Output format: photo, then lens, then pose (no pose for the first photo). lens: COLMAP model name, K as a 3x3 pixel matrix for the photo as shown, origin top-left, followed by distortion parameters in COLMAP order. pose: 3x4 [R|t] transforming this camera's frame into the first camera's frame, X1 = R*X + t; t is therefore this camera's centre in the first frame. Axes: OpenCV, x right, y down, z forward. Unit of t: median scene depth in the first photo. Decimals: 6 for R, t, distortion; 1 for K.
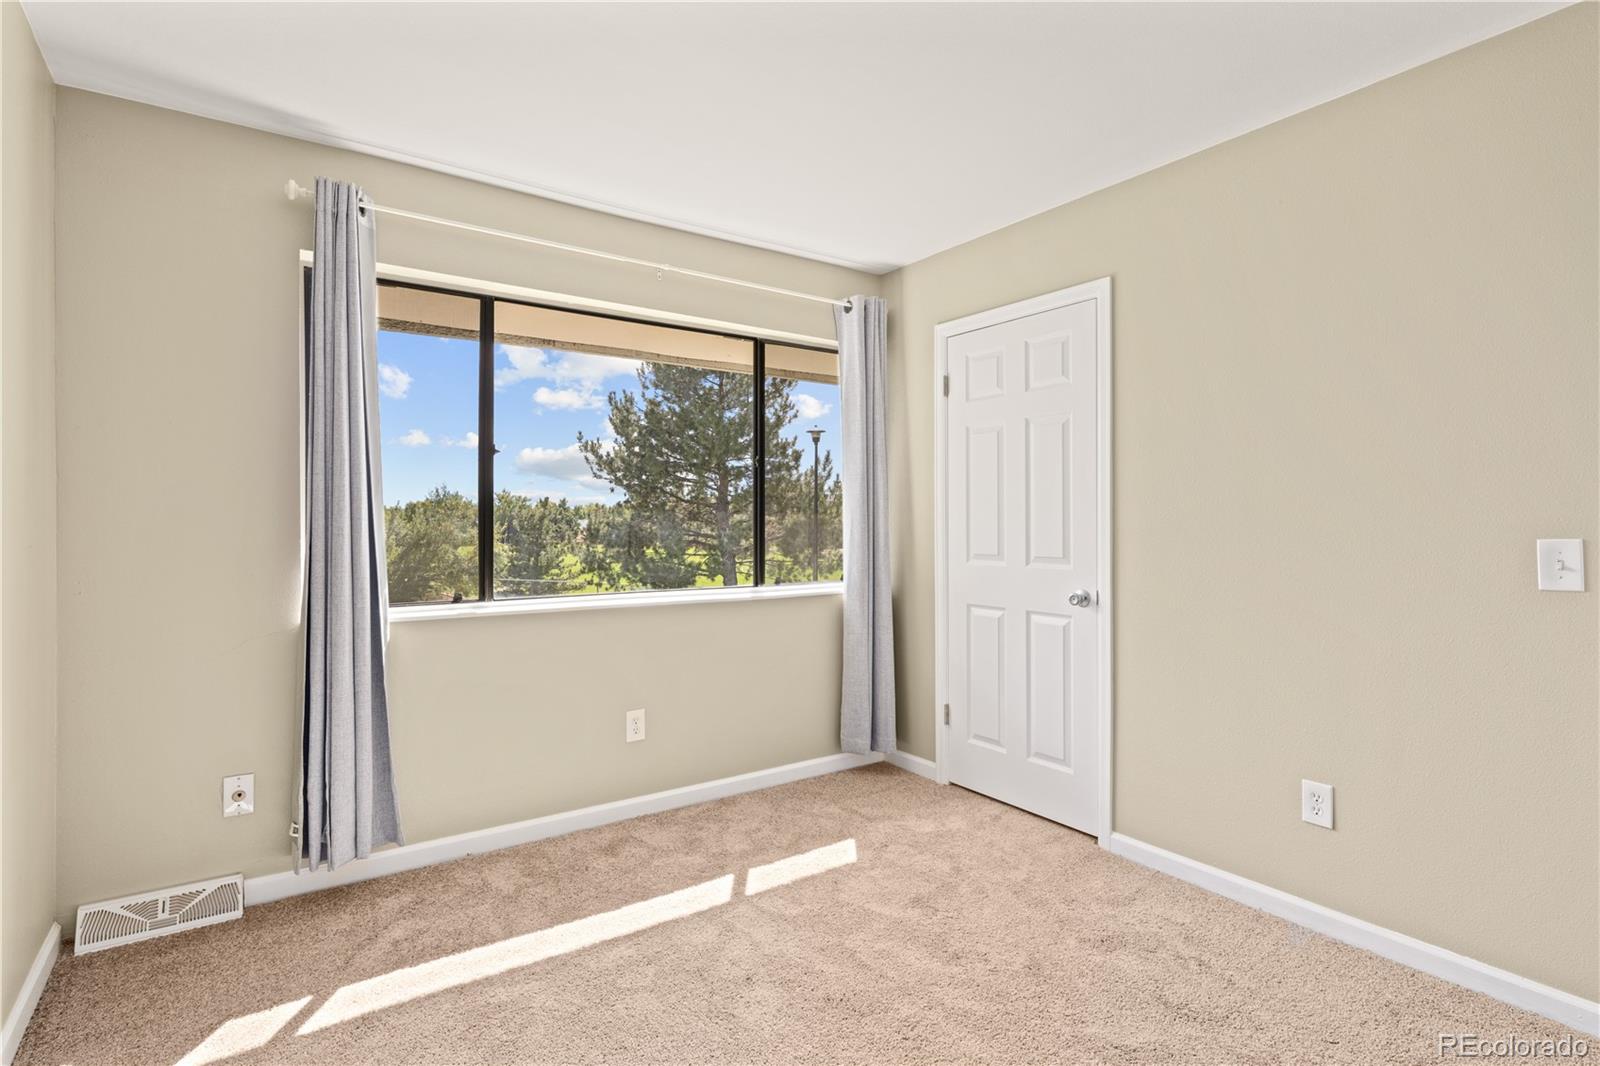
lens RADIAL K [[793.1, 0, 798.0], [0, 793.1, 517.6], [0, 0, 1]] dist [0.000559, -0.001577]
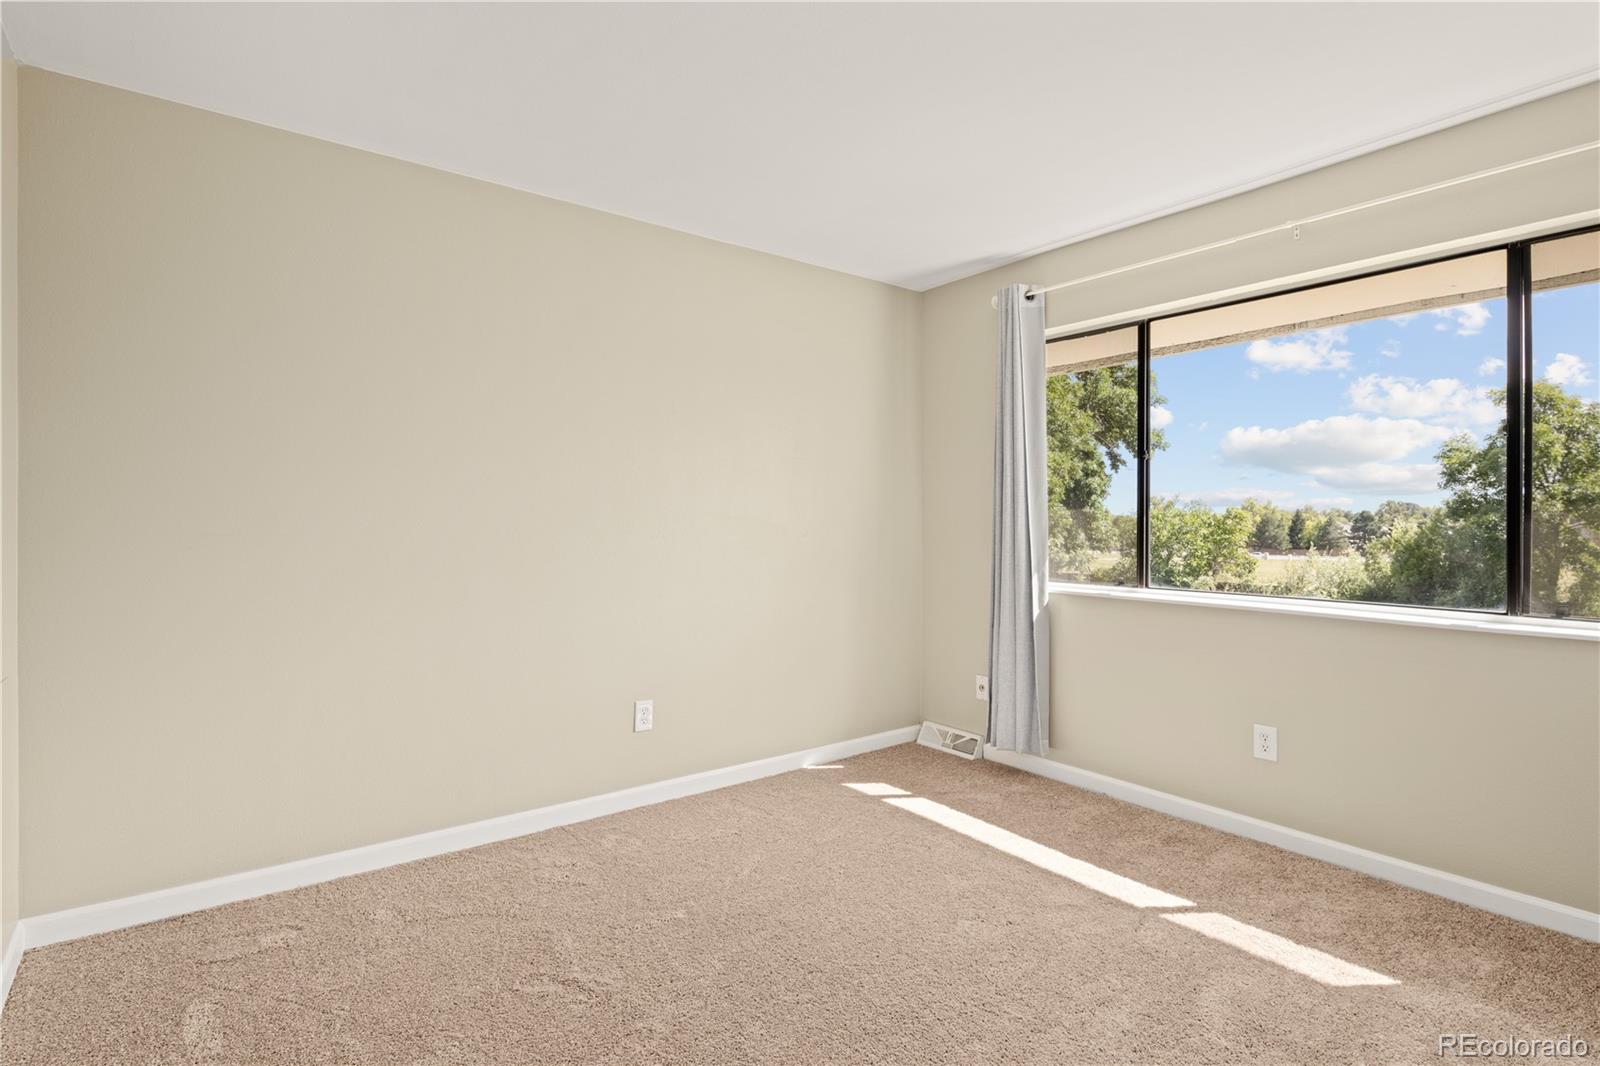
lens RADIAL K [[793.1, 0, 798.0], [0, 793.1, 517.6], [0, 0, 1]] dist [0.000559, -0.001577]
pose [[0.039021, -0.006697, -0.999216, 0.683310], [-0.004971, 0.999964, -0.006896, 0.014861], [0.999226, 0.005237, 0.038986, 0.431908]]
